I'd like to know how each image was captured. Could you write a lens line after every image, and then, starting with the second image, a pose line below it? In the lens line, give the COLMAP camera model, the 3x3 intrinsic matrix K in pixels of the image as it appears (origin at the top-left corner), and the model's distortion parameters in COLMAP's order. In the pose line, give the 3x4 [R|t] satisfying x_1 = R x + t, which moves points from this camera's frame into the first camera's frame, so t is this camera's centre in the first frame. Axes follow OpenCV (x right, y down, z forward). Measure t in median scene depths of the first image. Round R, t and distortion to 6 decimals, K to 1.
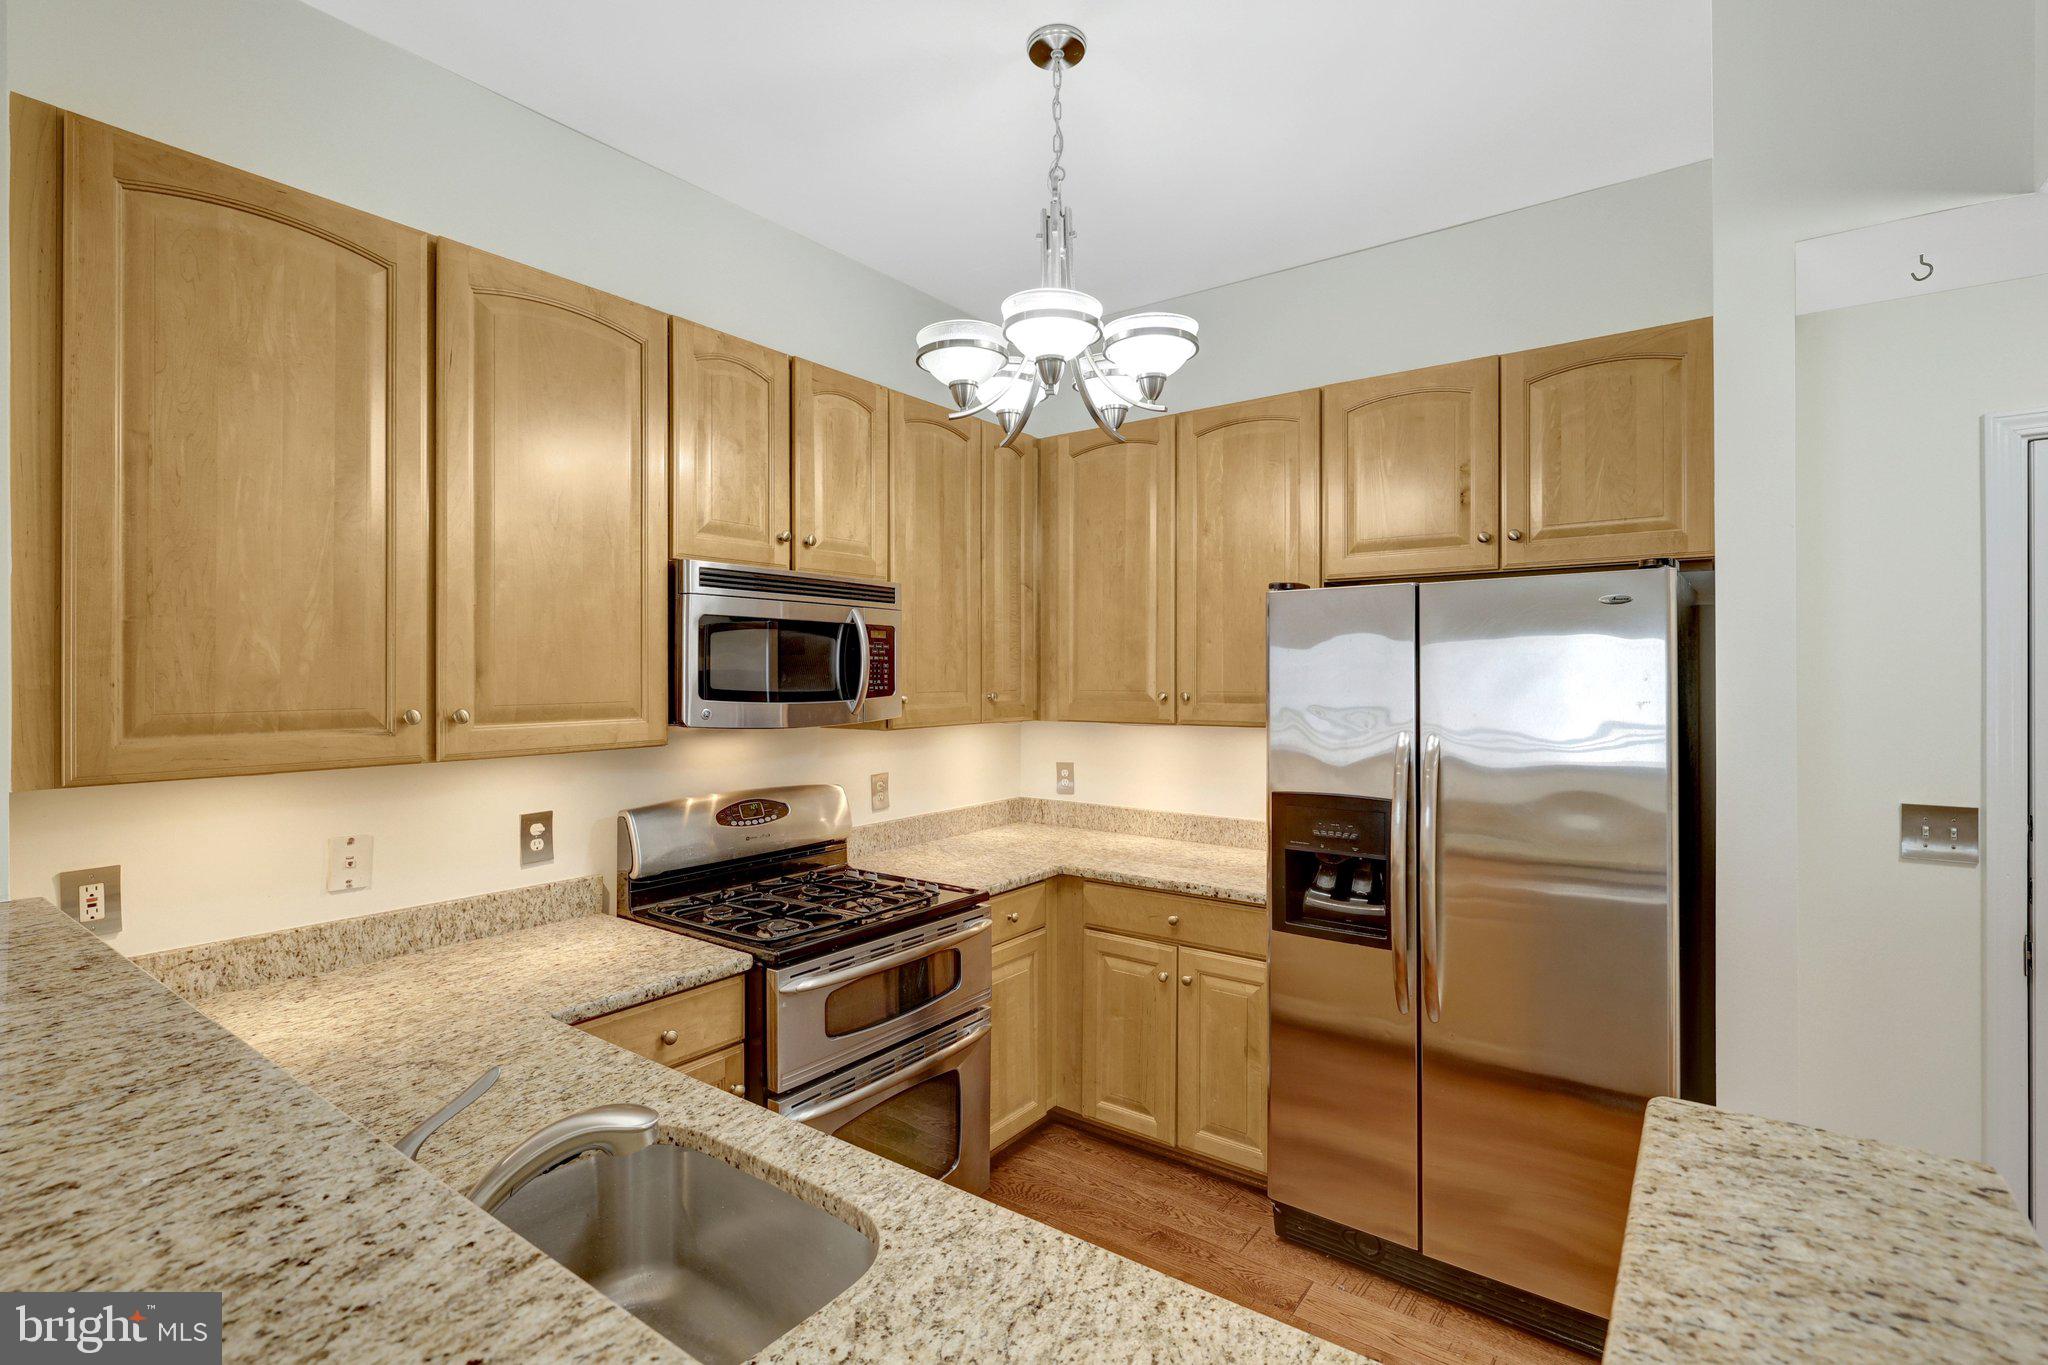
lens RADIAL K [[950.8, 0, 1019.8], [0, 950.8, 676.7], [0, 0, 1]] dist [-0.001803, 0.000218]
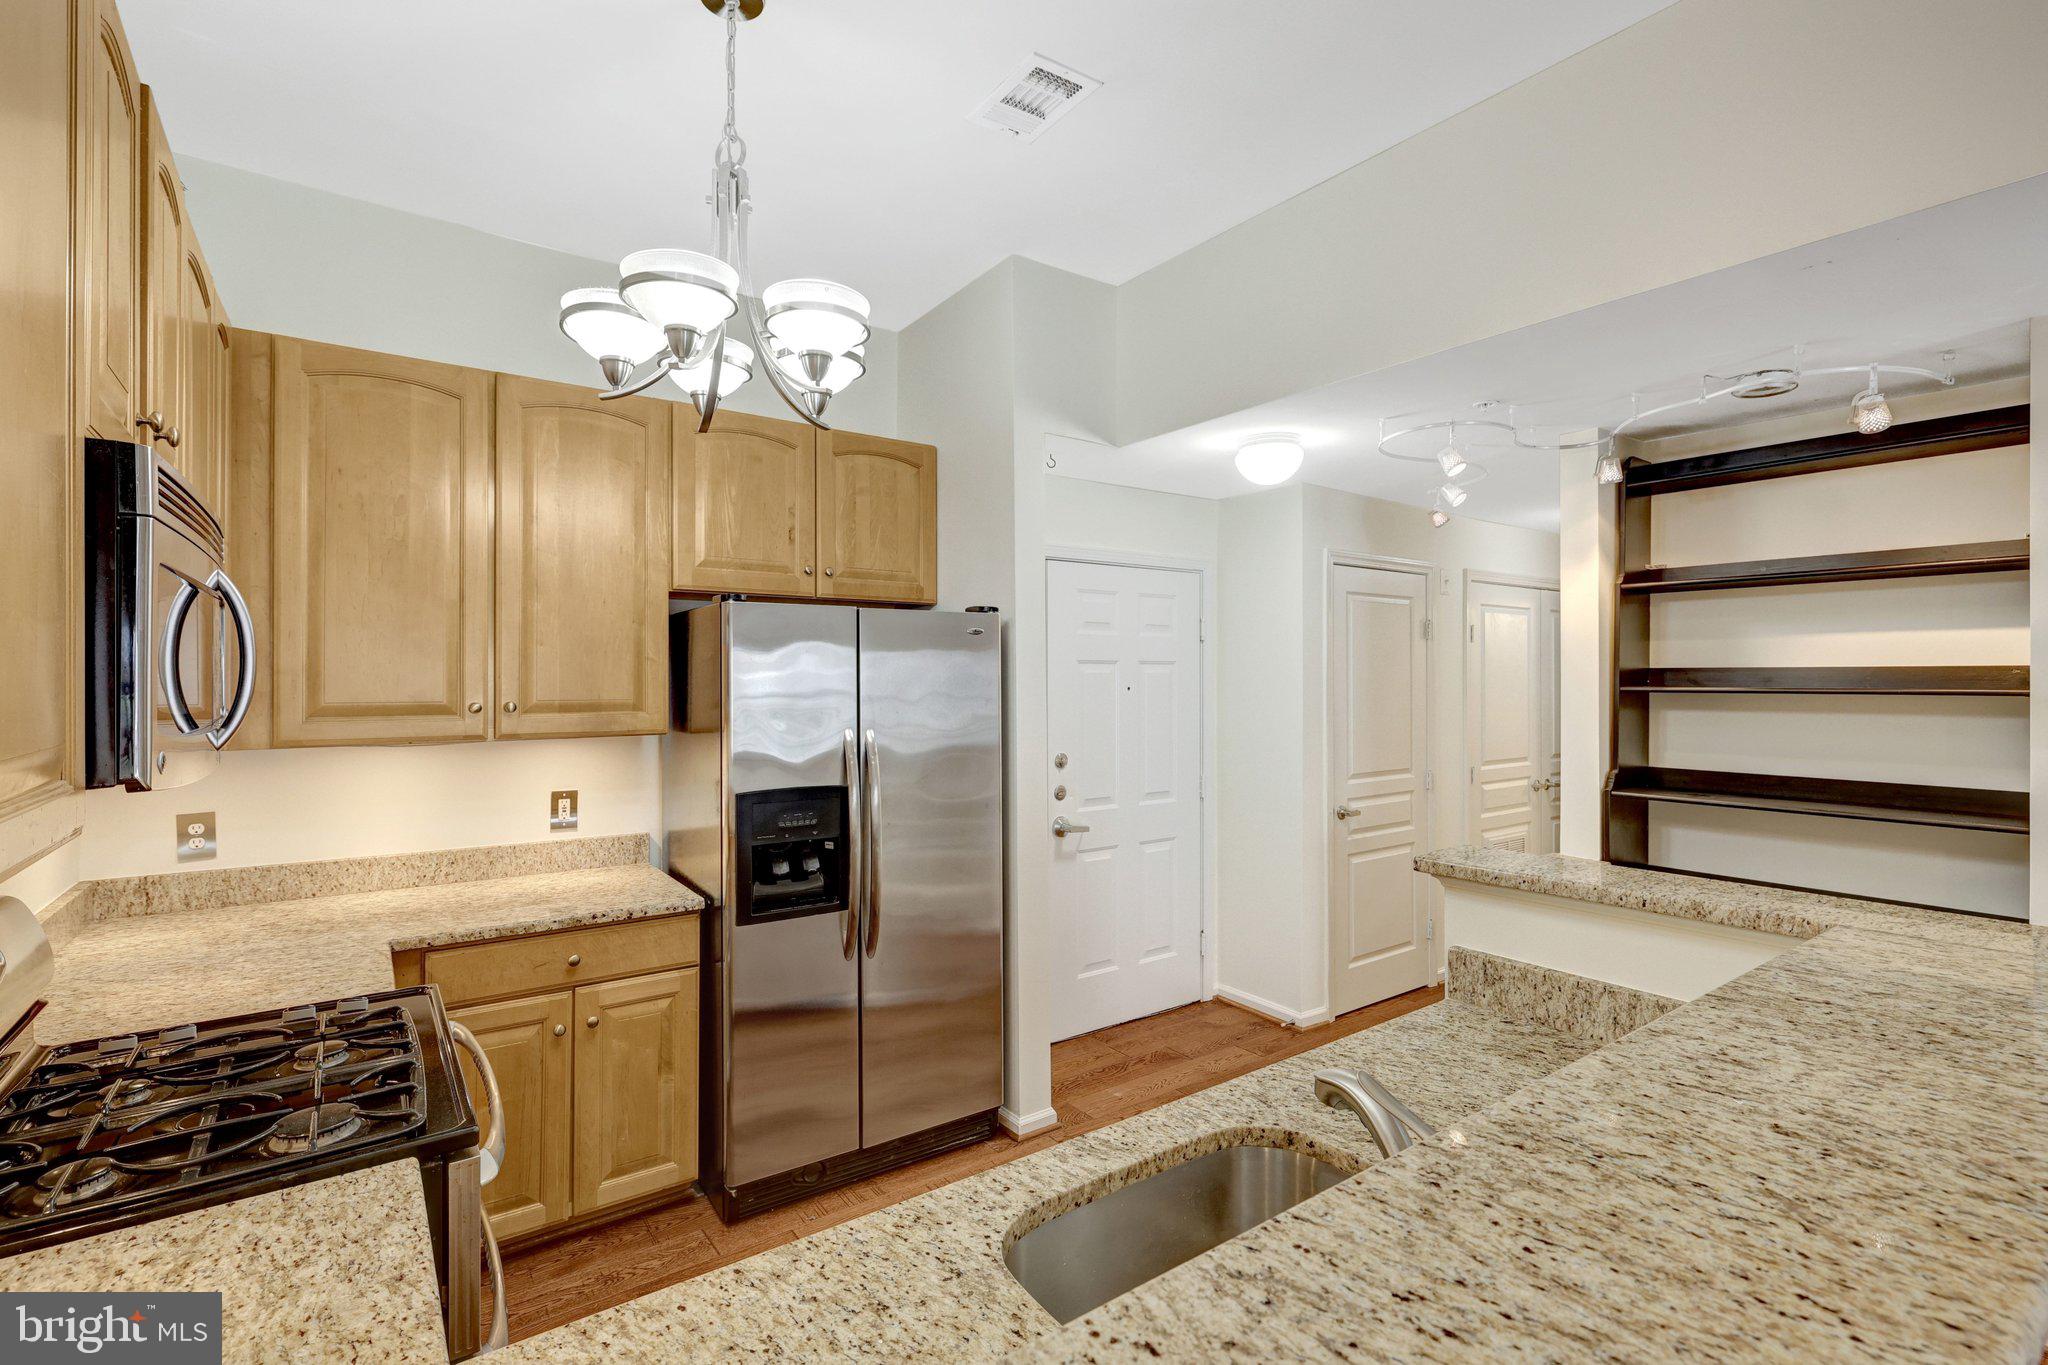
lens RADIAL K [[928.5, 0, 1018.3], [0, 928.5, 677.6], [0, 0, 1]] dist [0.002409, 0.000770]
pose [[0.306659, 0.002158, 0.951817, -0.635915], [0.000898, 0.999996, -0.002556, -0.003855], [-0.951819, 0.001639, 0.306656, 0.410753]]
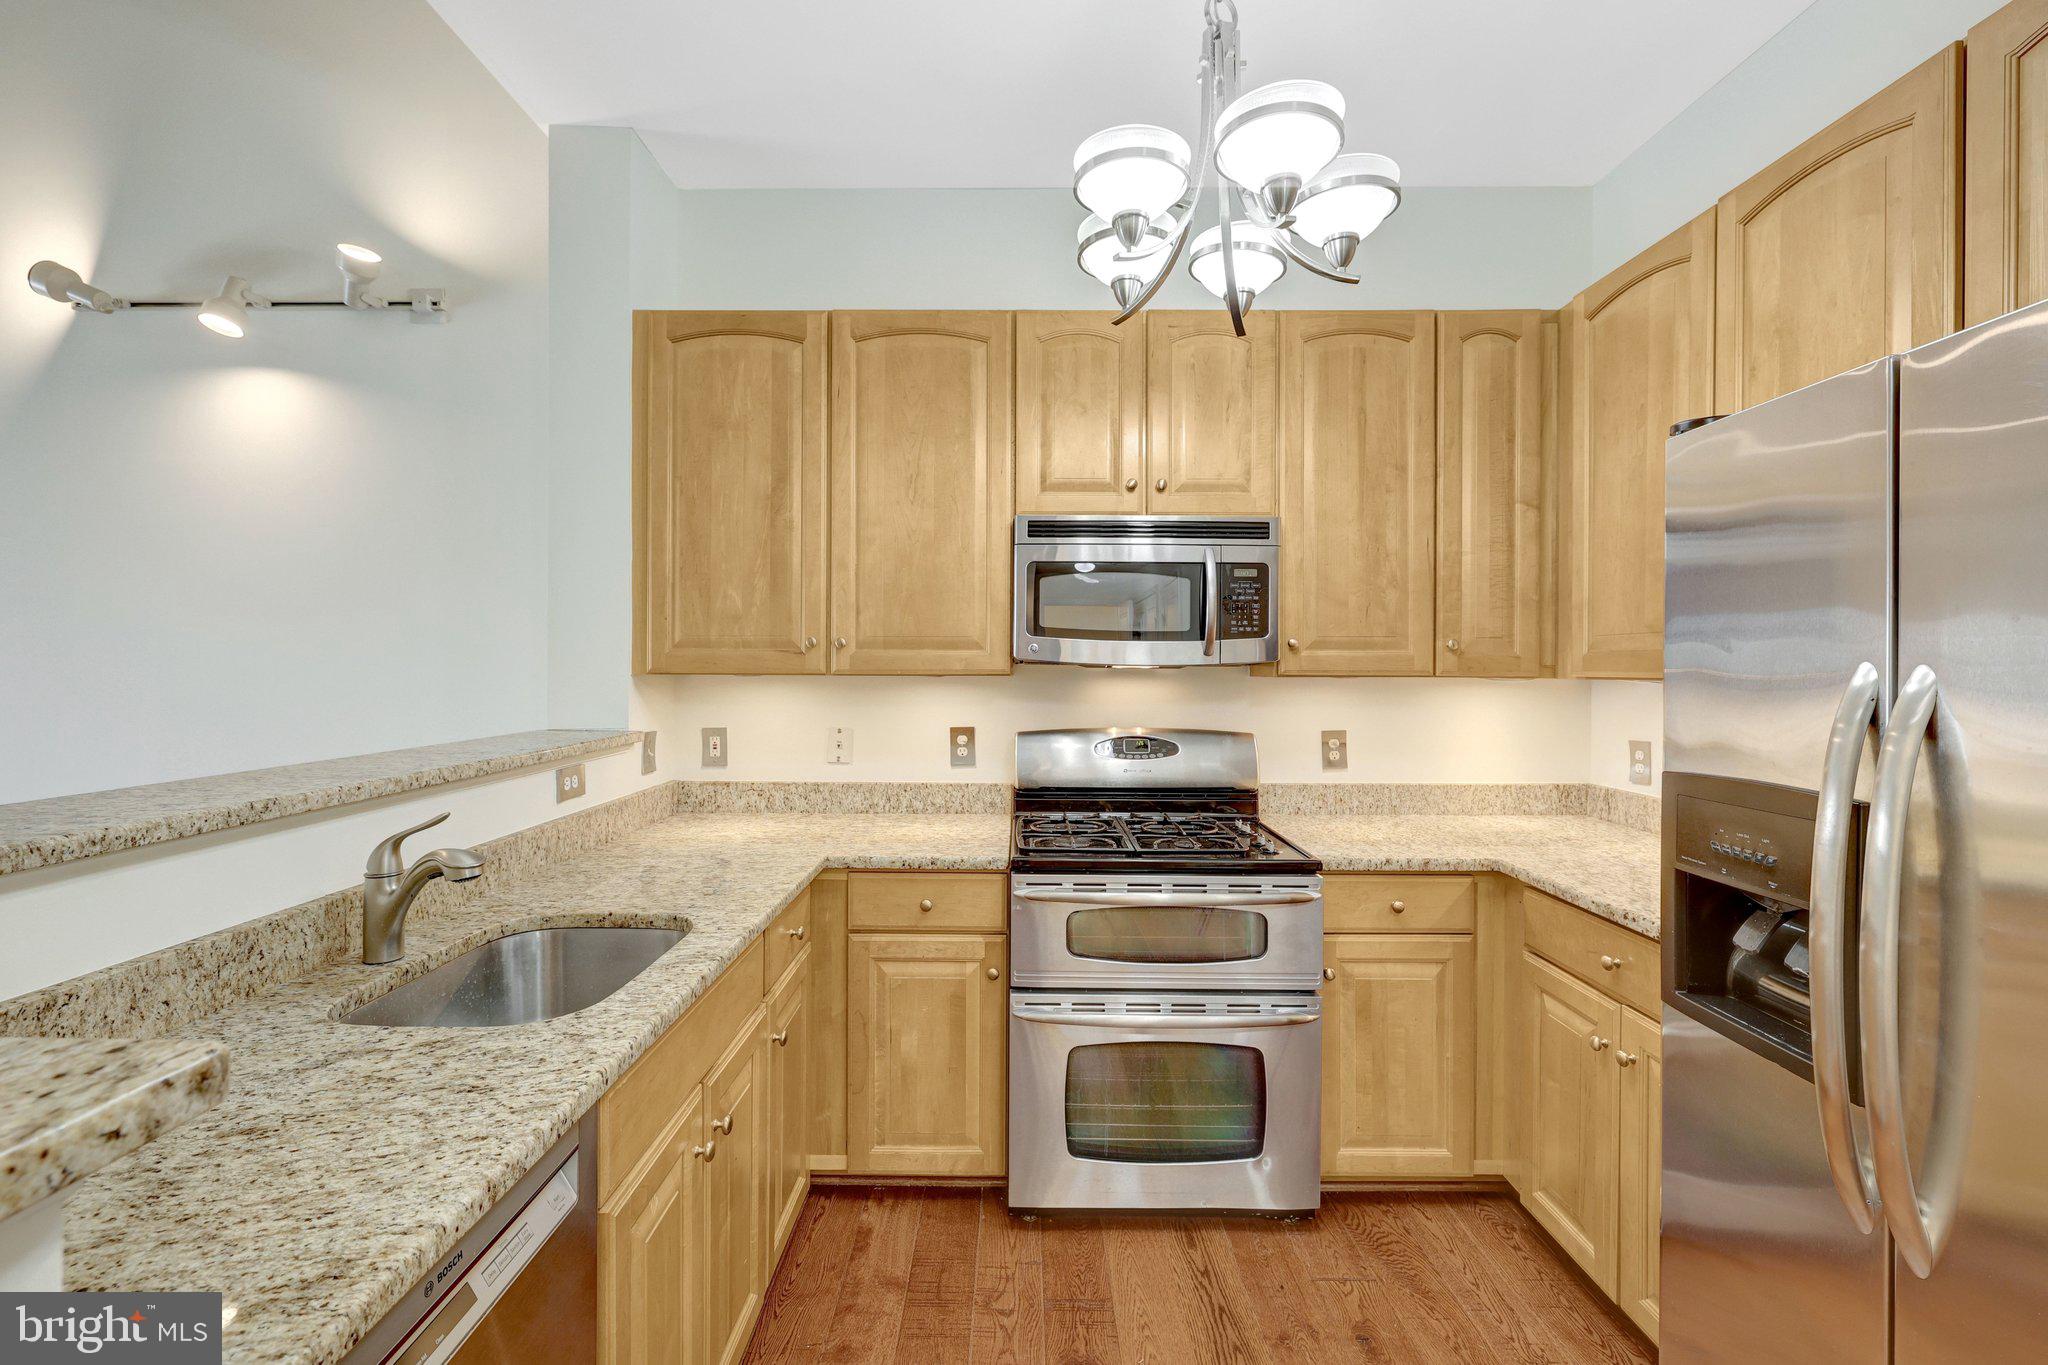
lens RADIAL K [[861.3, 0, 1016.0], [0, 861.3, 667.0], [0, 0, 1]] dist [-0.001662, 0.002014]
pose [[0.590889, 0.003148, -0.806747, 0.480102], [-0.007829, 0.999968, -0.001832, 0.062084], [0.806715, 0.007398, 0.590894, 0.359283]]
